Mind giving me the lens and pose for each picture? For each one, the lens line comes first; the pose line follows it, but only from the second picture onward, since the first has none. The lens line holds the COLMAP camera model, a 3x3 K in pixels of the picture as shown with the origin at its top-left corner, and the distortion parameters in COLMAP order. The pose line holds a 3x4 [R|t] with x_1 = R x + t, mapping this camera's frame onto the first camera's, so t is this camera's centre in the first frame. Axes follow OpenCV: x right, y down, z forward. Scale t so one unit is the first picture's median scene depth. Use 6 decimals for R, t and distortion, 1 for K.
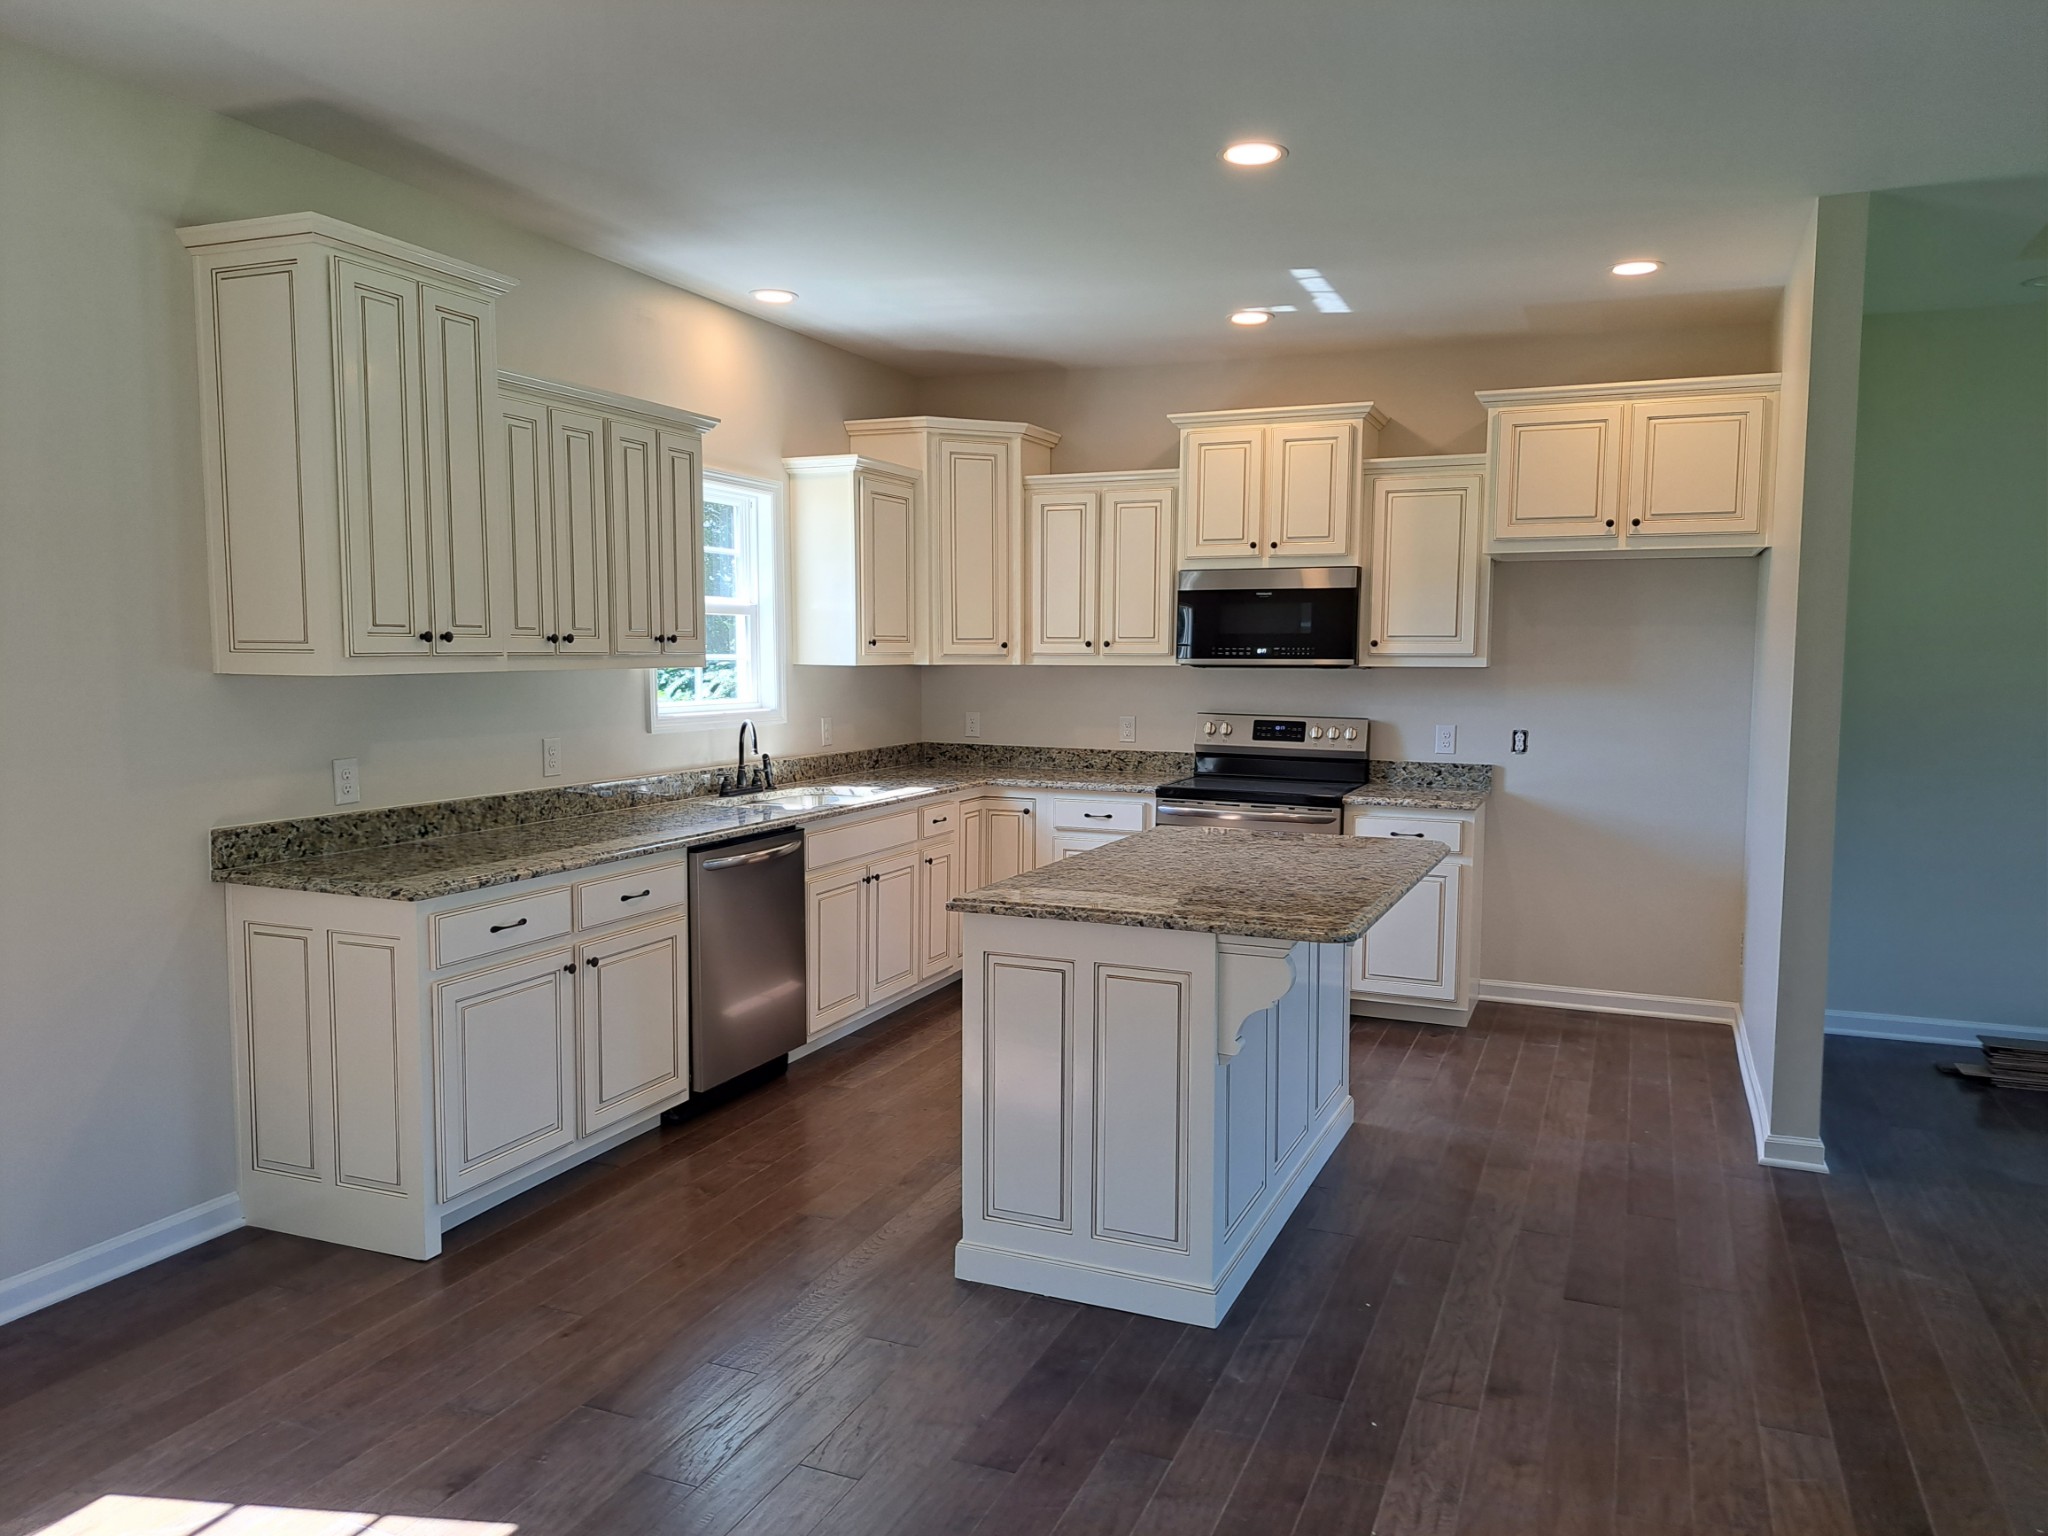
lens RADIAL K [[1479.4, 0, 1031.8], [0, 1479.4, 776.1], [0, 0, 1]] dist [0.059940, -0.055712]
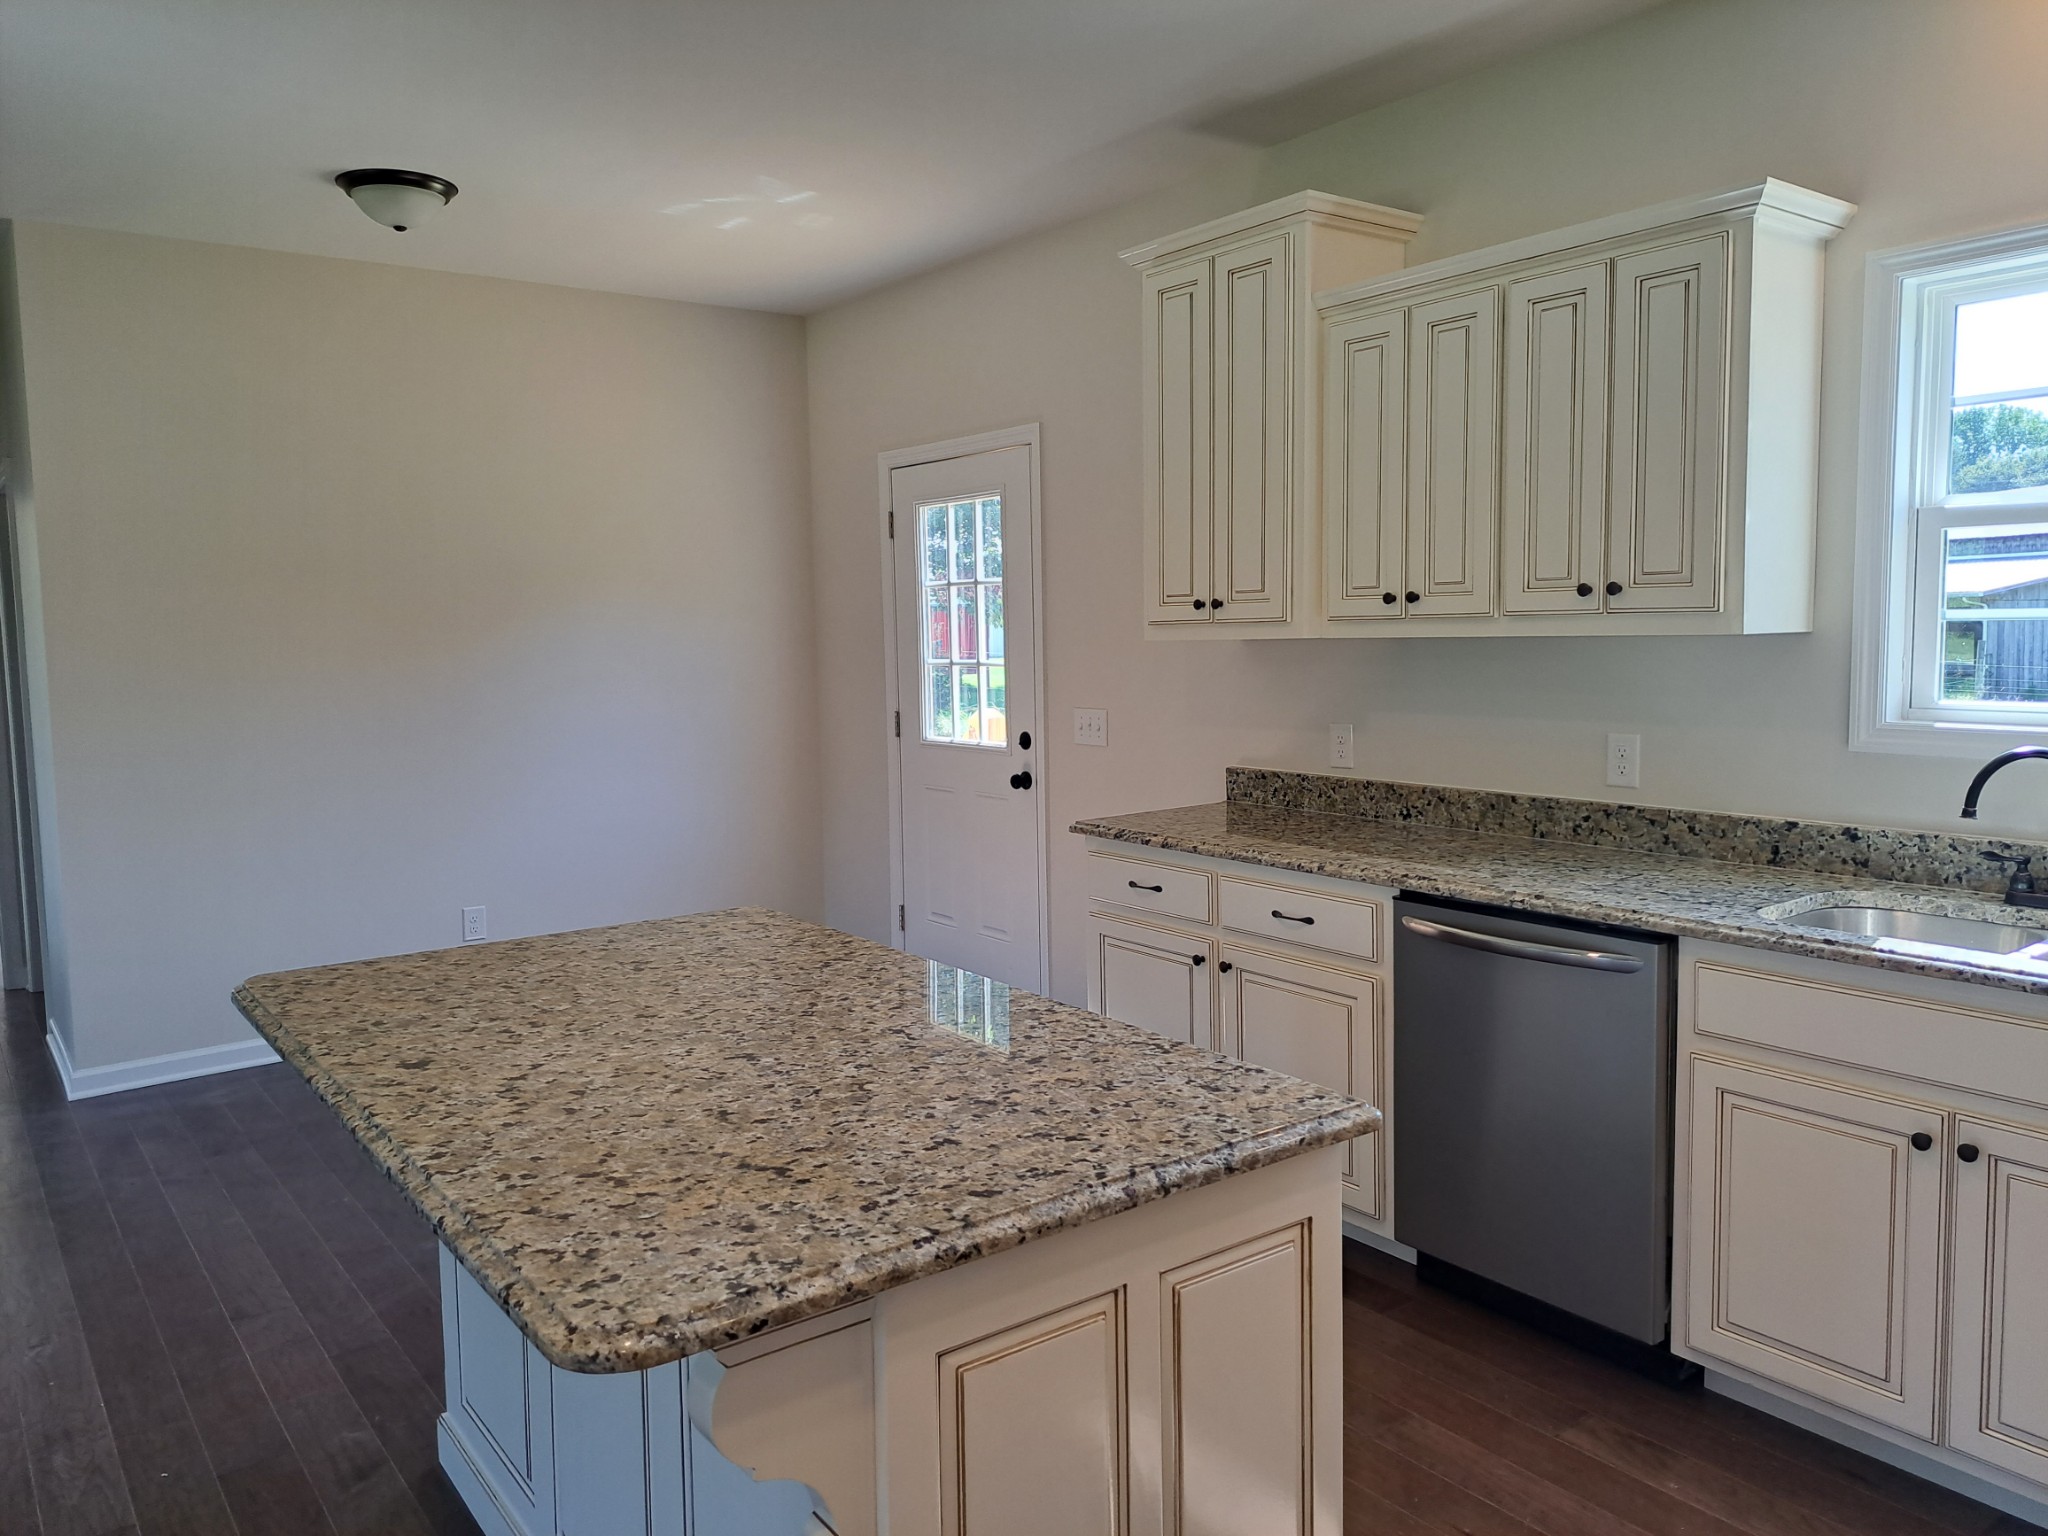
lens RADIAL K [[1479.4, 0, 1039.2], [0, 1479.4, 760.0], [0, 0, 1]] dist [0.059940, -0.055712]
pose [[-0.512598, 0.078225, -0.855058, 0.474771], [-0.061600, 0.989925, 0.127492, -0.096237], [0.856416, 0.118024, -0.502614, 1.256075]]
